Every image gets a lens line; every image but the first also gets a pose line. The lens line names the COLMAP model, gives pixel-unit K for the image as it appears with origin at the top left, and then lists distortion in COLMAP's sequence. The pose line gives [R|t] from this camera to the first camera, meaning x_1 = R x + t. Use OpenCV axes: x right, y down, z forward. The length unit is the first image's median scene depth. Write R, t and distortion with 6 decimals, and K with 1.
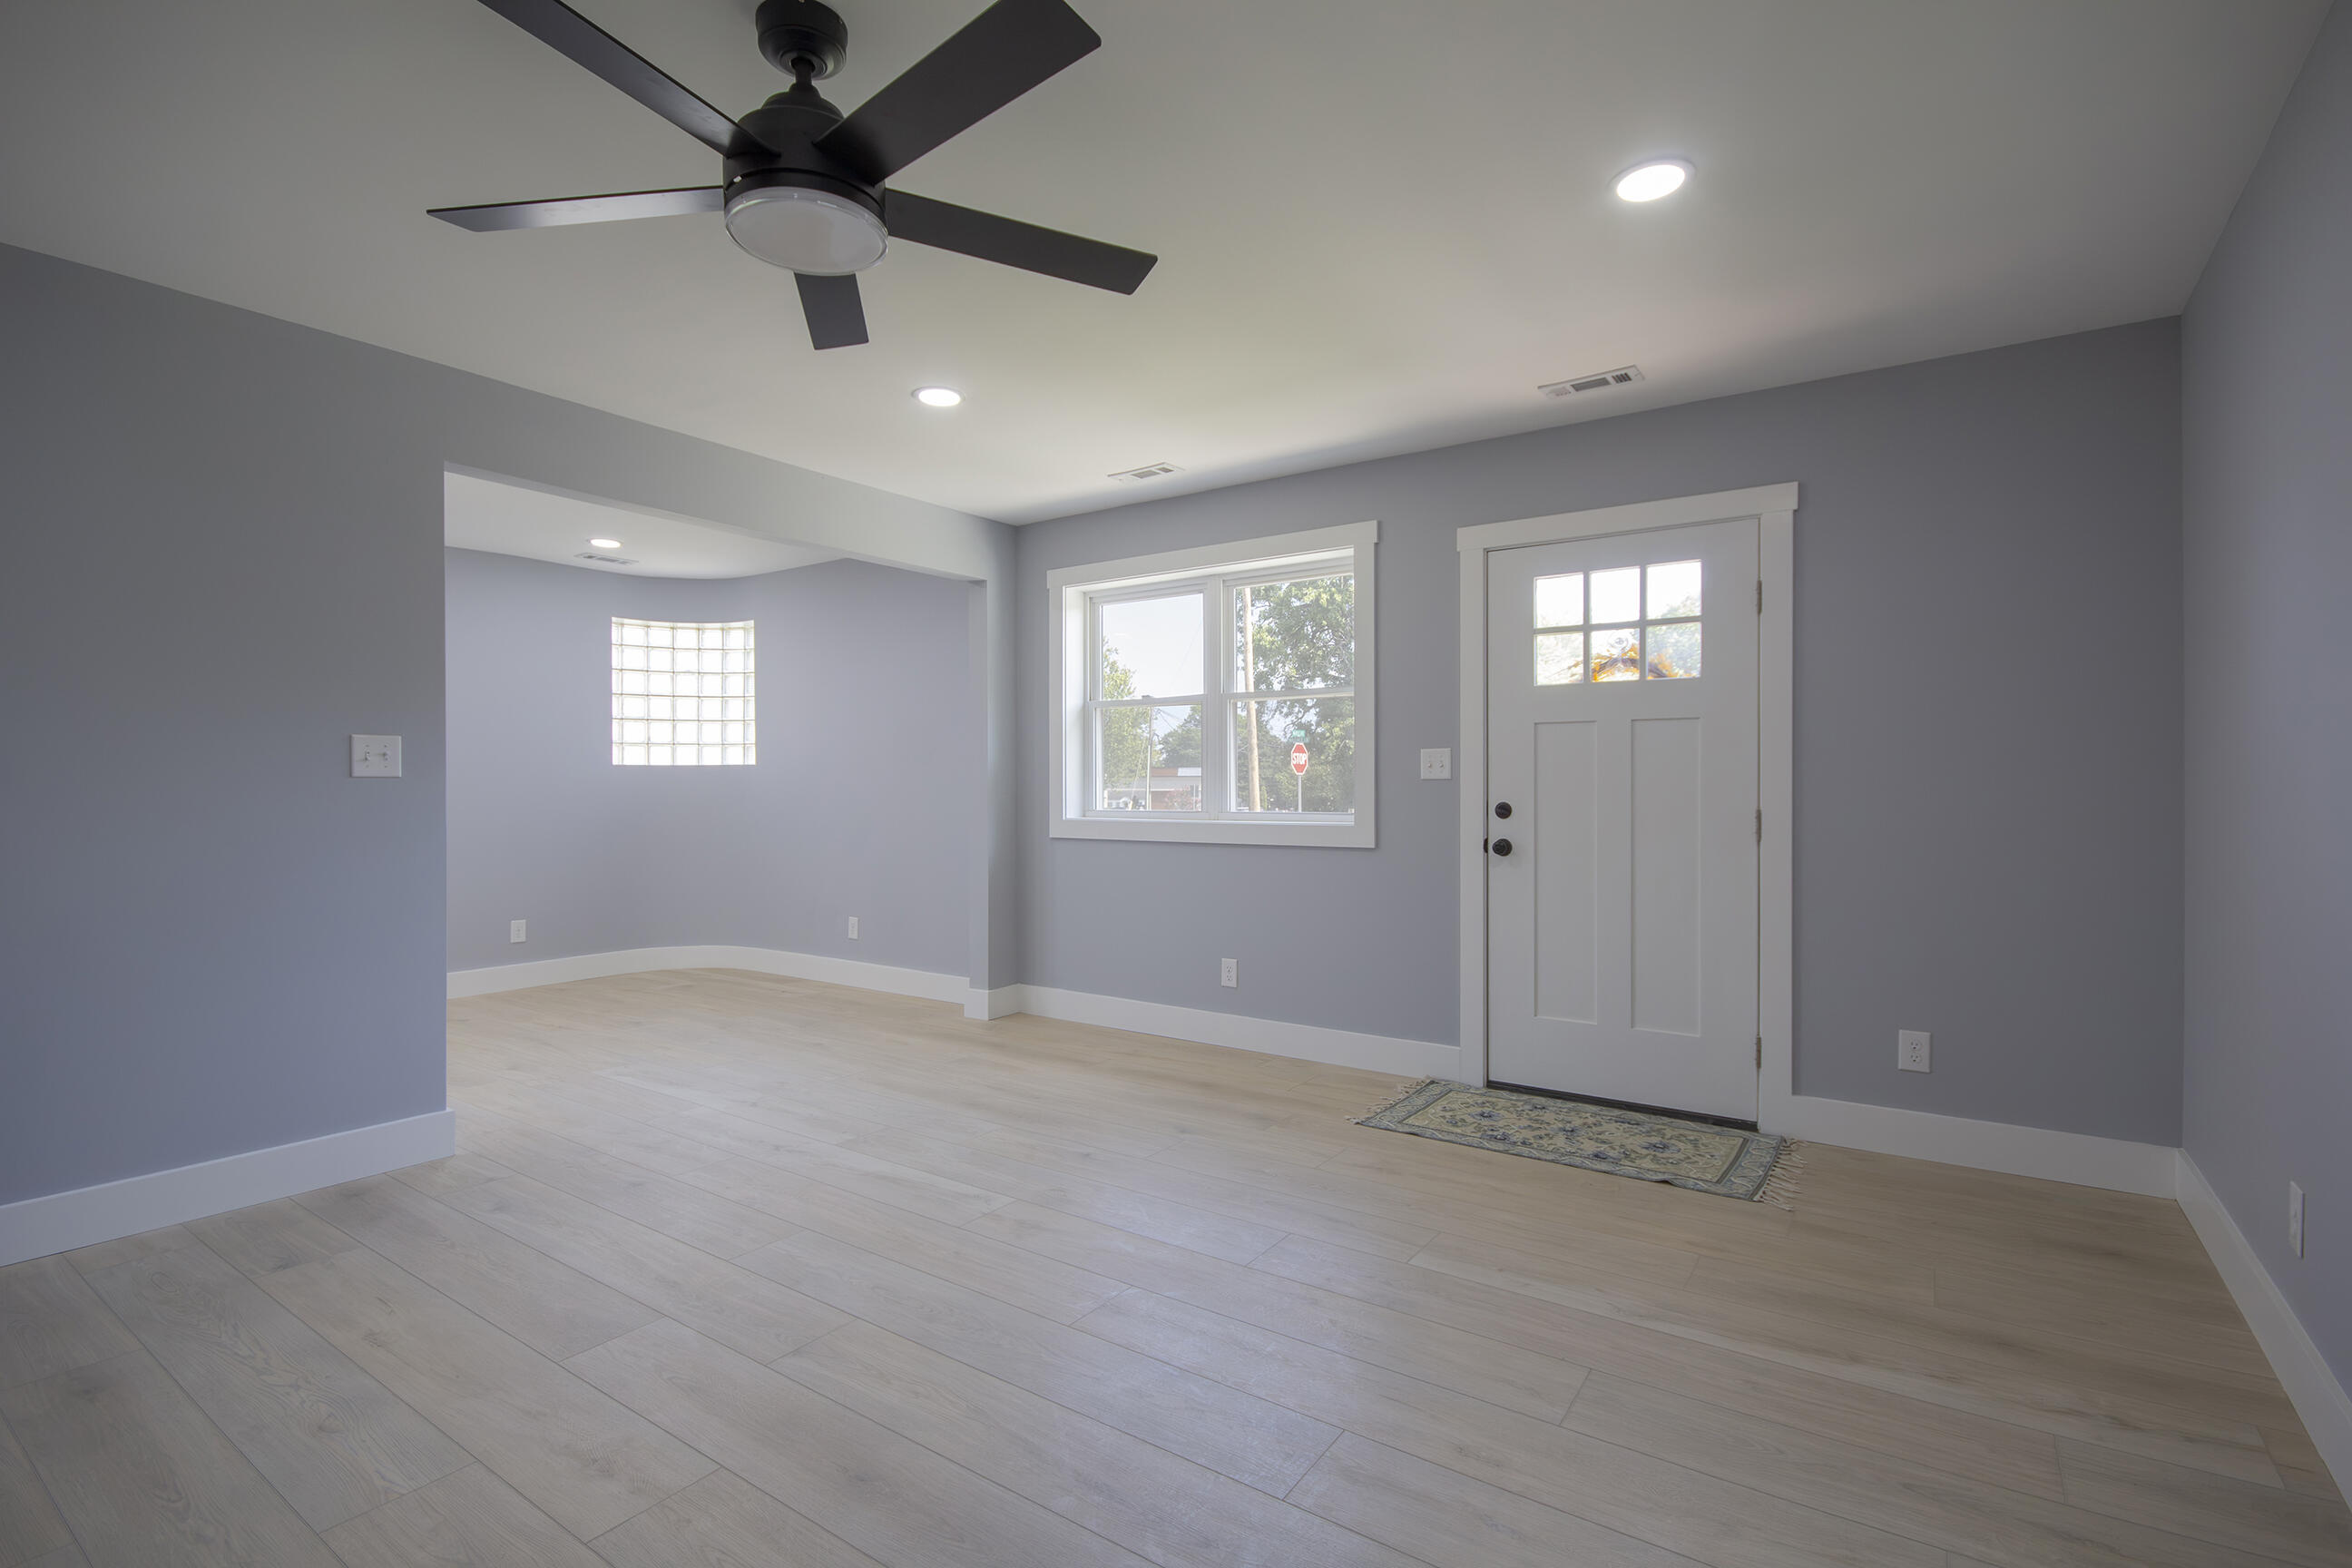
lens RADIAL K [[1086.3, 0, 1164.3], [0, 1086.3, 787.8], [0, 0, 1]] dist [0.000685, -0.000577]
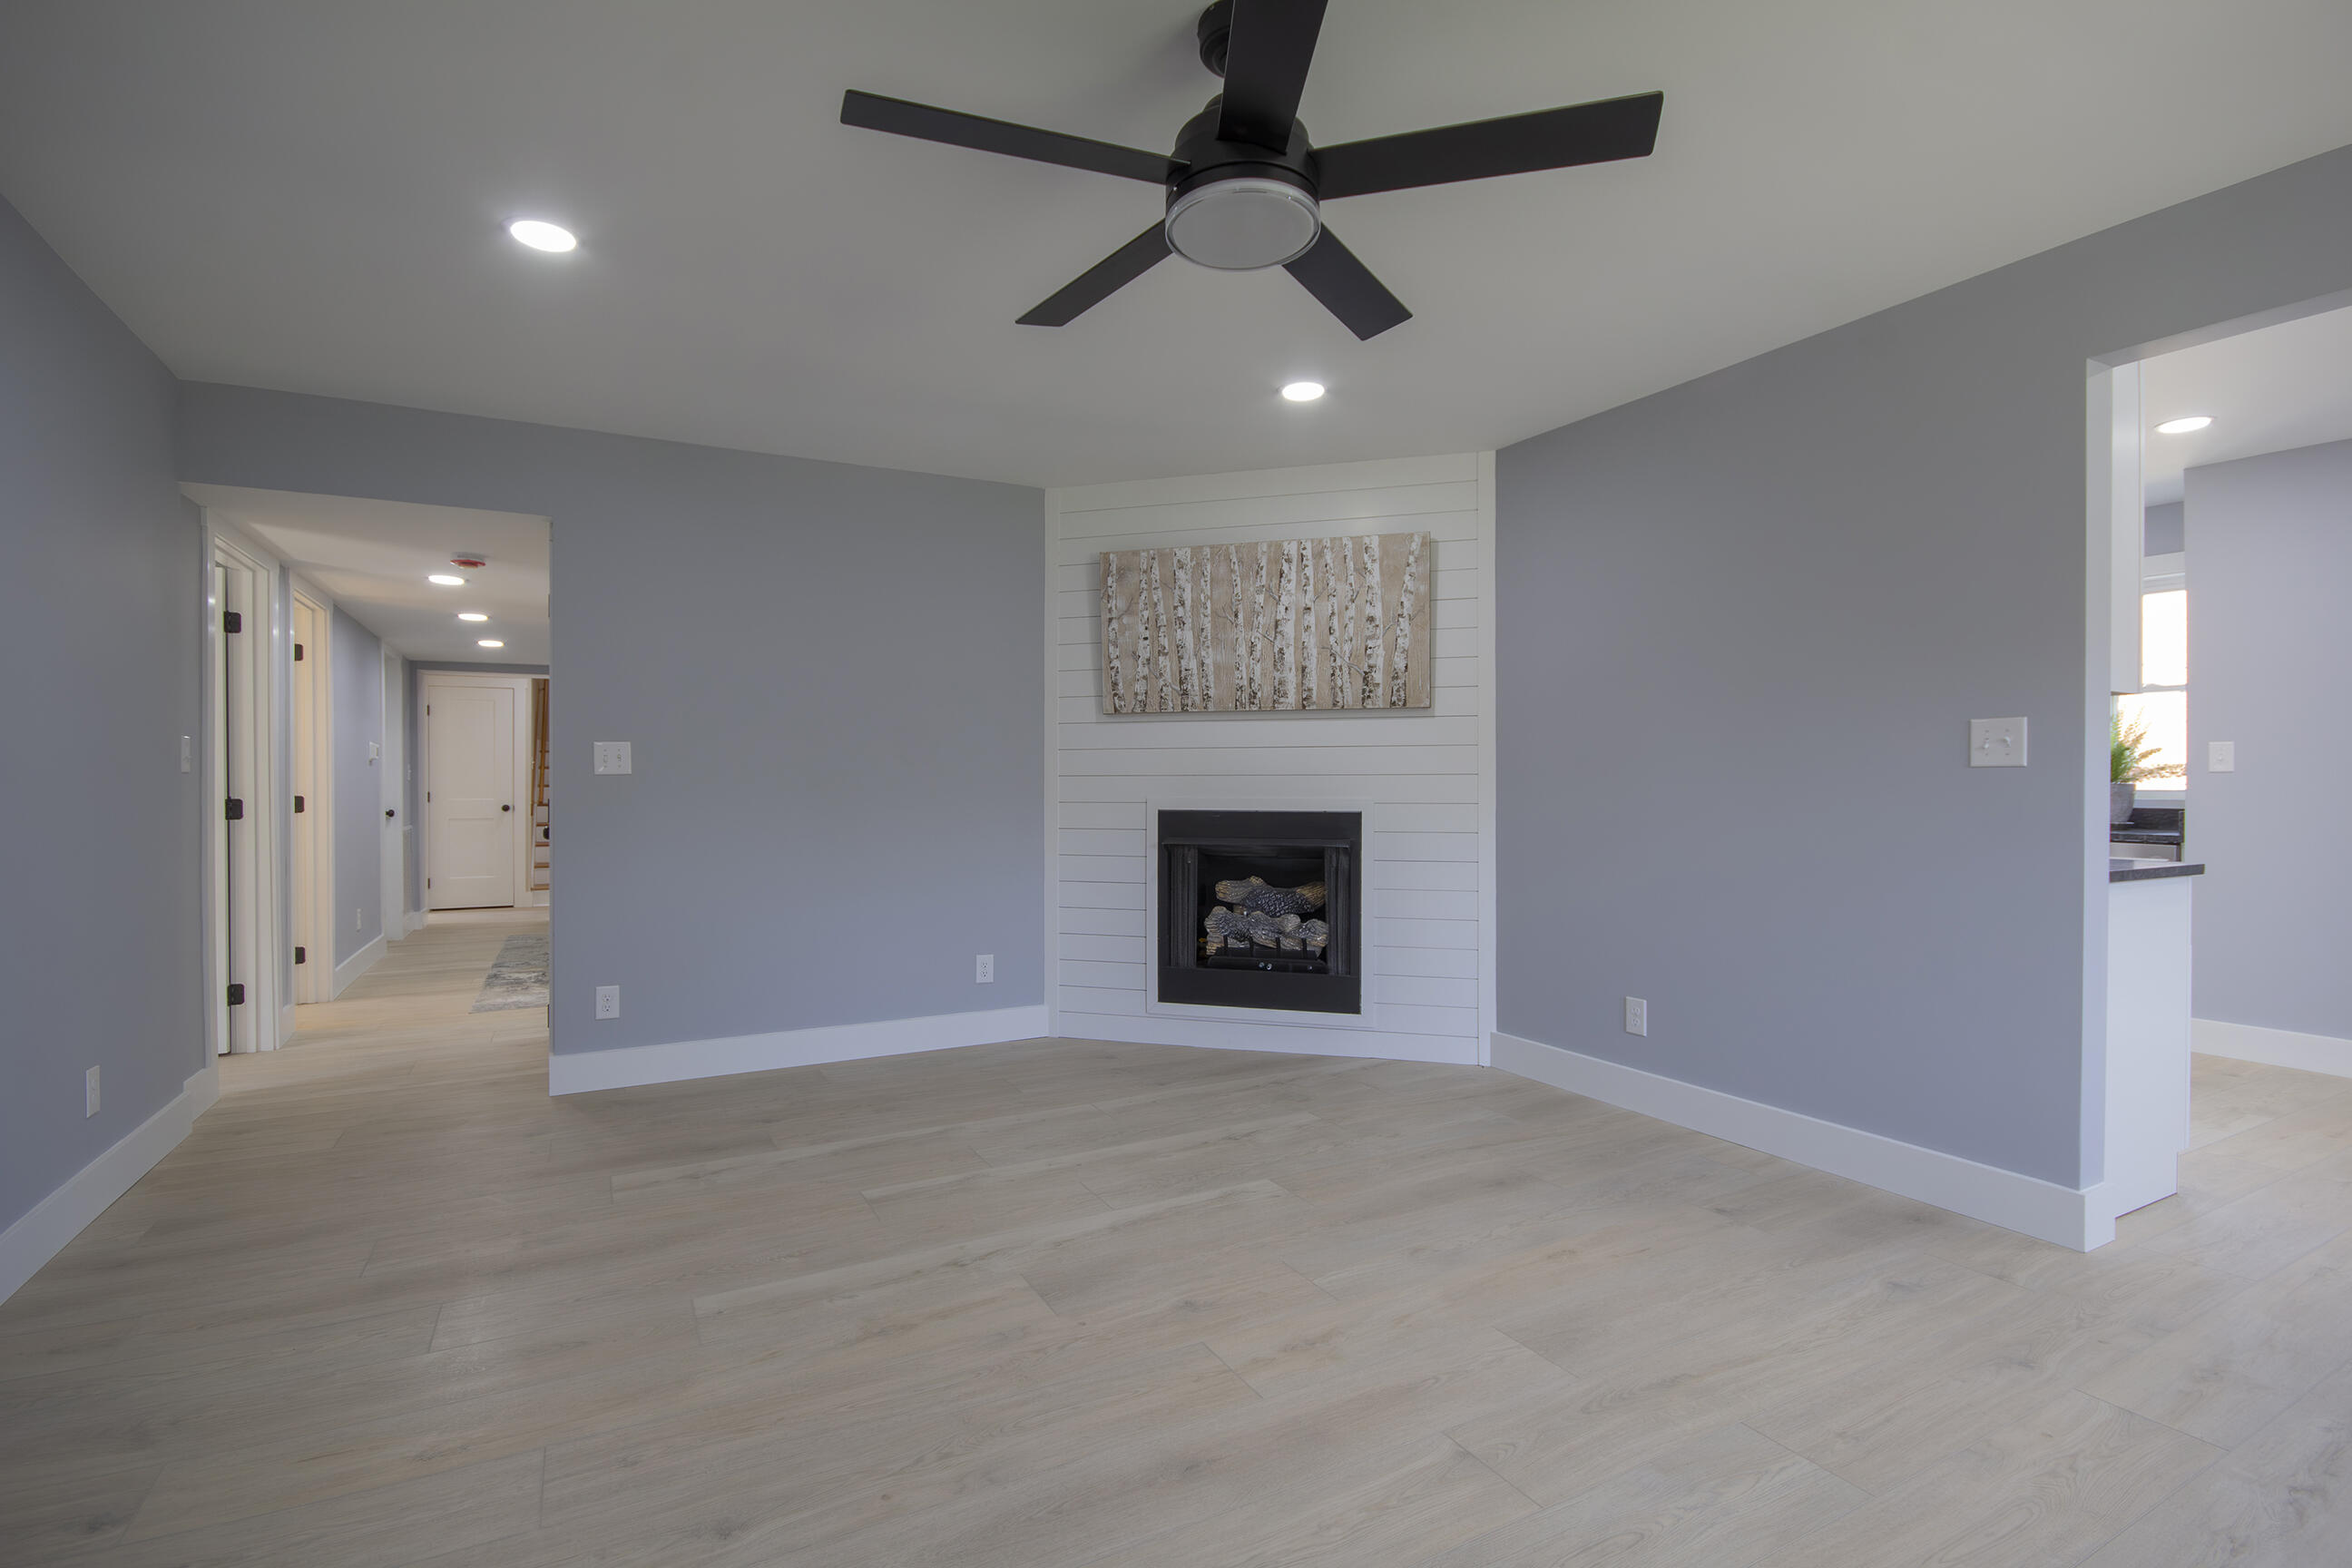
lens RADIAL K [[1076.5, 0, 1145.6], [0, 1076.5, 793.3], [0, 0, 1]] dist [-0.014900, -0.000716]
pose [[-0.462197, 0.010066, -0.886720, 0.276786], [0.000147, 0.999936, 0.011275, 0.001476], [0.886777, 0.005081, -0.462169, 0.645262]]
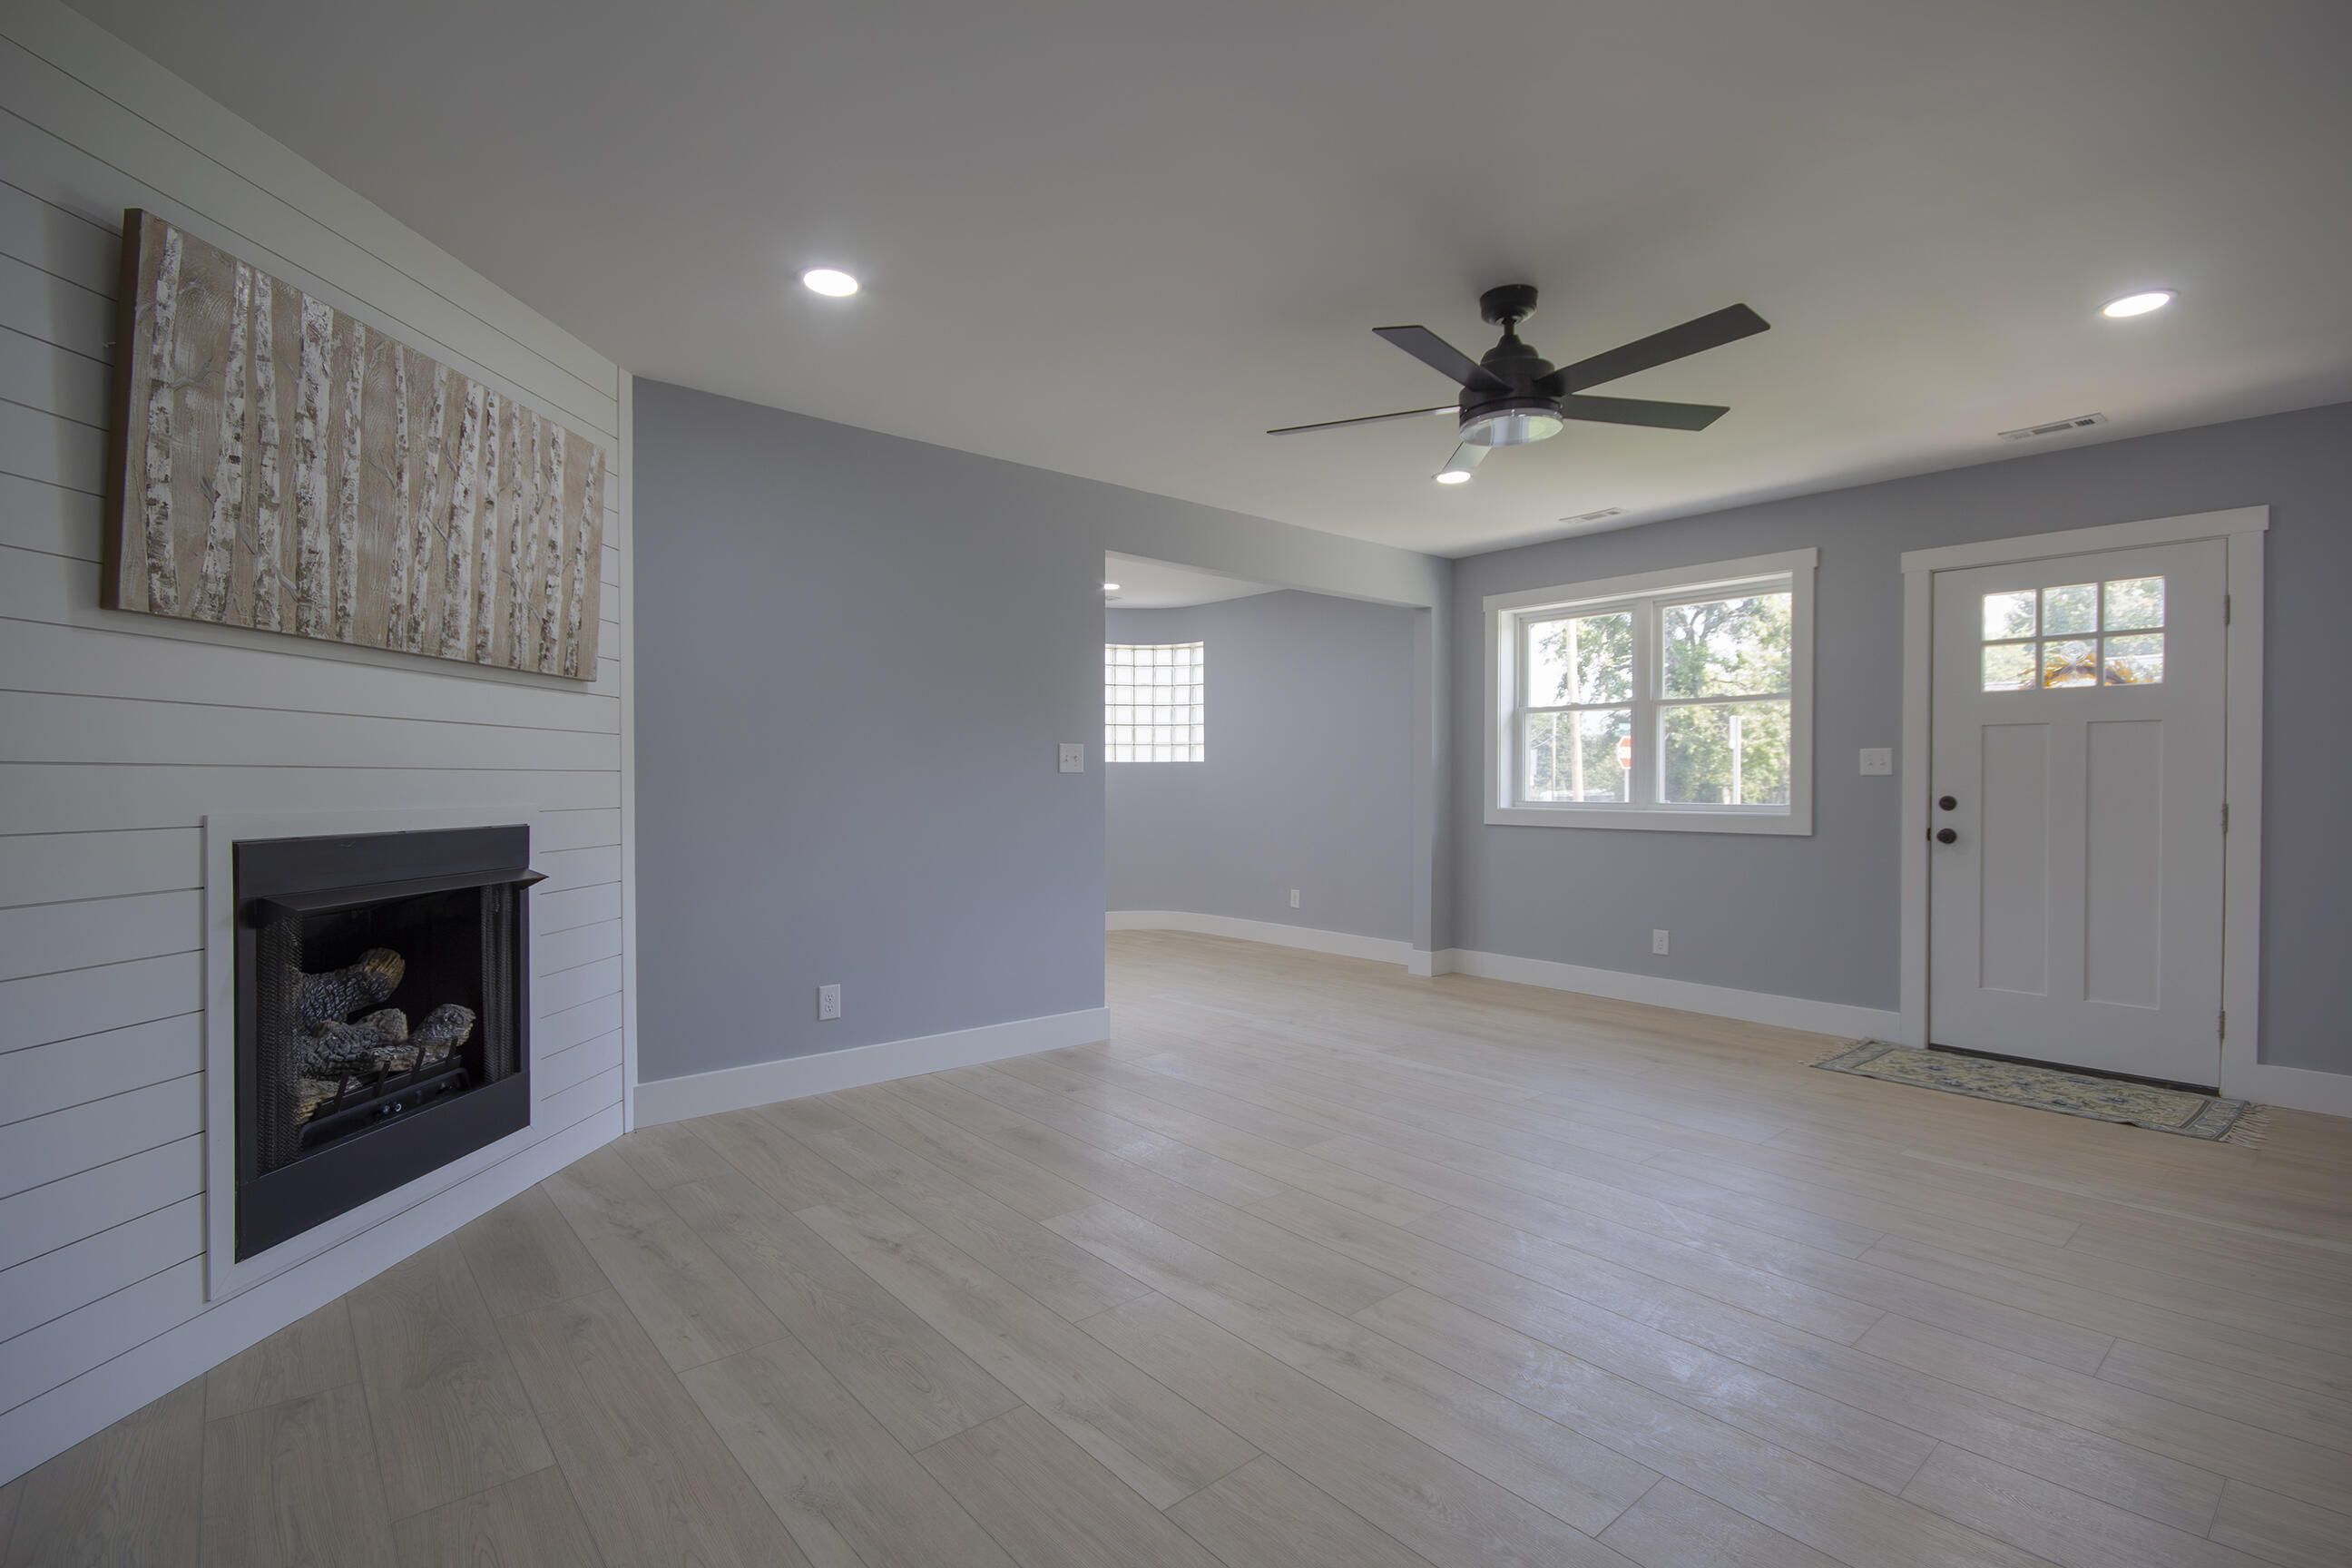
lens RADIAL K [[1079.0, 0, 1180.5], [0, 1079.0, 787.6], [0, 0, 1]] dist [0.032130, -0.023269]
pose [[0.969347, 0.005047, -0.245644, -0.186489], [-0.003660, 0.999975, 0.006100, 0.000828], [0.245669, -0.005014, 0.969341, -0.296360]]
